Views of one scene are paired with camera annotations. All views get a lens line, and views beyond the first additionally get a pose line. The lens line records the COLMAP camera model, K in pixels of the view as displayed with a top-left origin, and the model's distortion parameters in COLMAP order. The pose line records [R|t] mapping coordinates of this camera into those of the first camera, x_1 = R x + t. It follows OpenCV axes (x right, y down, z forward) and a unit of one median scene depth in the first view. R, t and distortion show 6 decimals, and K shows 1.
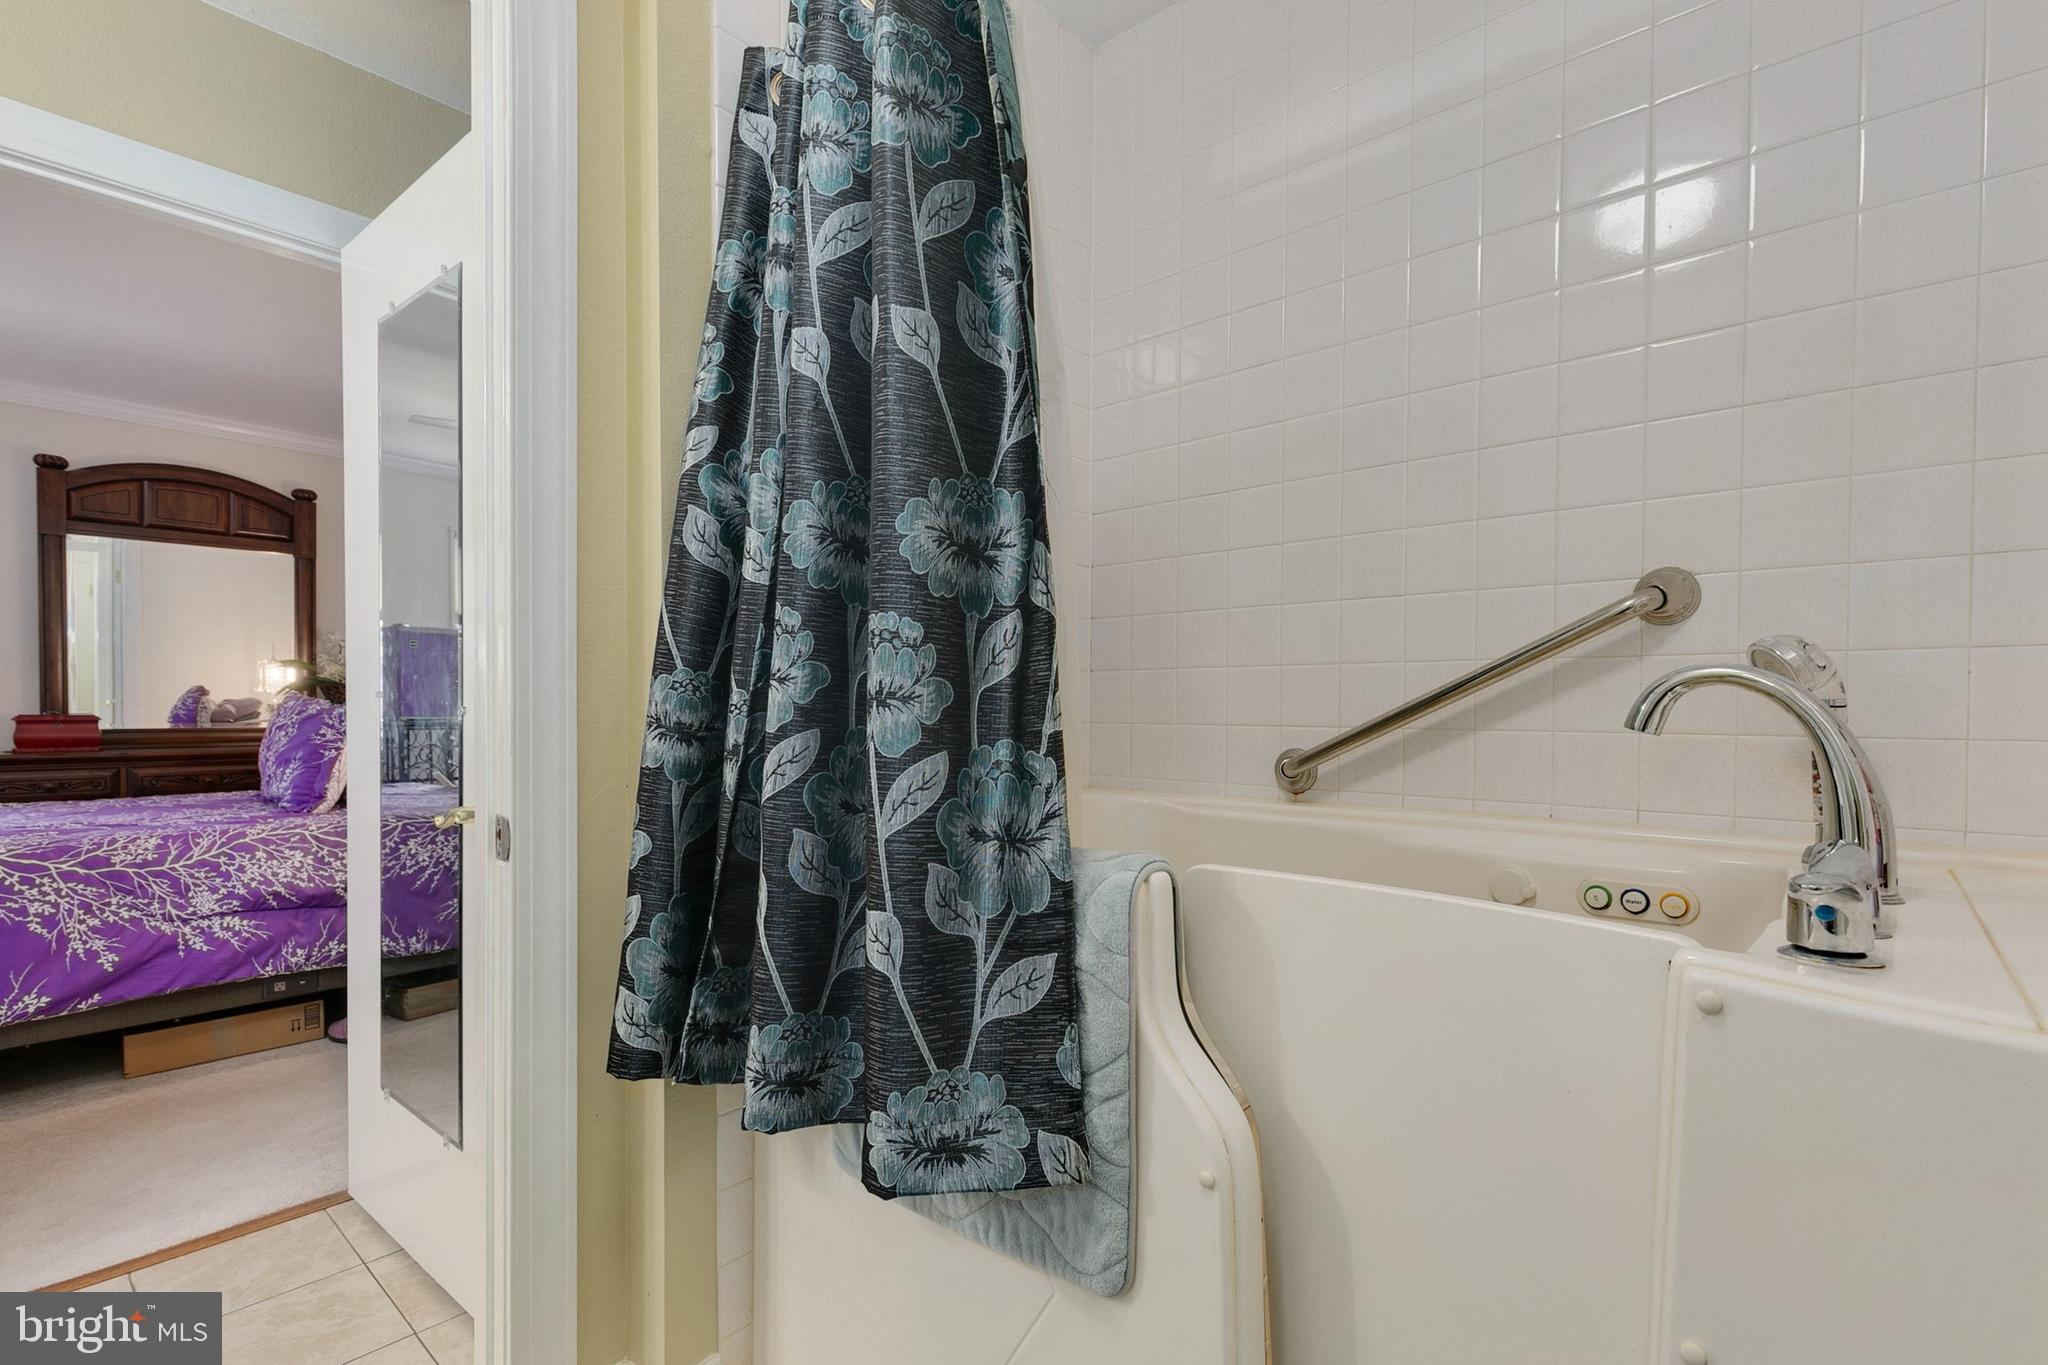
lens RADIAL K [[948.1, 0, 1025.8], [0, 948.1, 718.0], [0, 0, 1]] dist [0.001232, -0.000107]
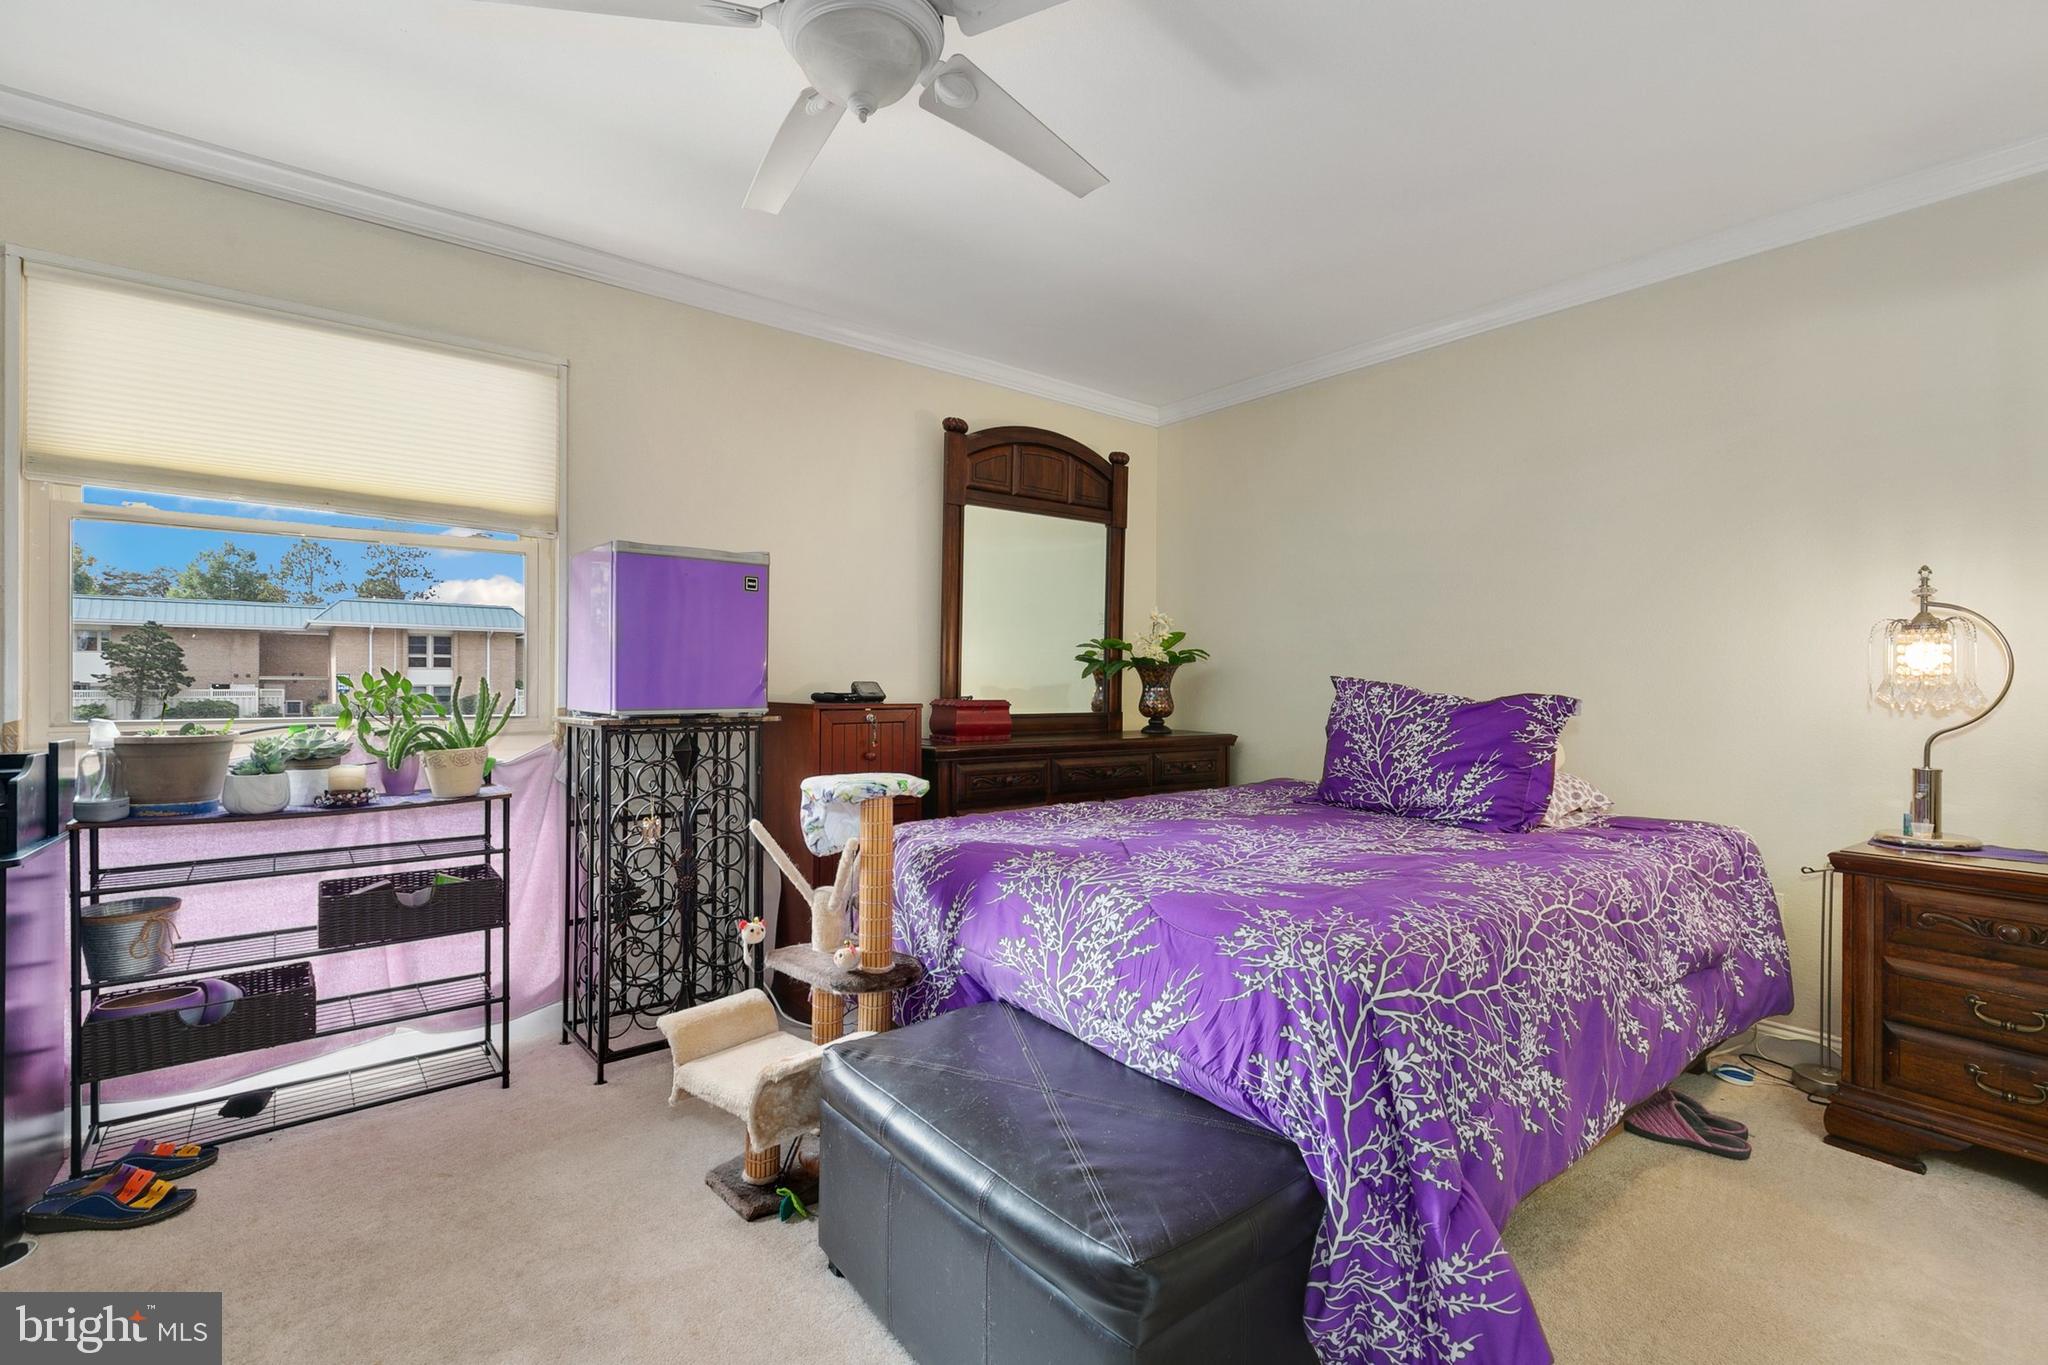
lens RADIAL K [[917.9, 0, 1017.2], [0, 917.9, 689.2], [0, 0, 1]] dist [0.004238, -0.000509]
pose [[0.983882, 0.005815, -0.178725, -1.250894], [-0.007006, 0.999957, -0.006034, -0.012806], [0.178682, 0.007188, 0.983881, 0.203559]]
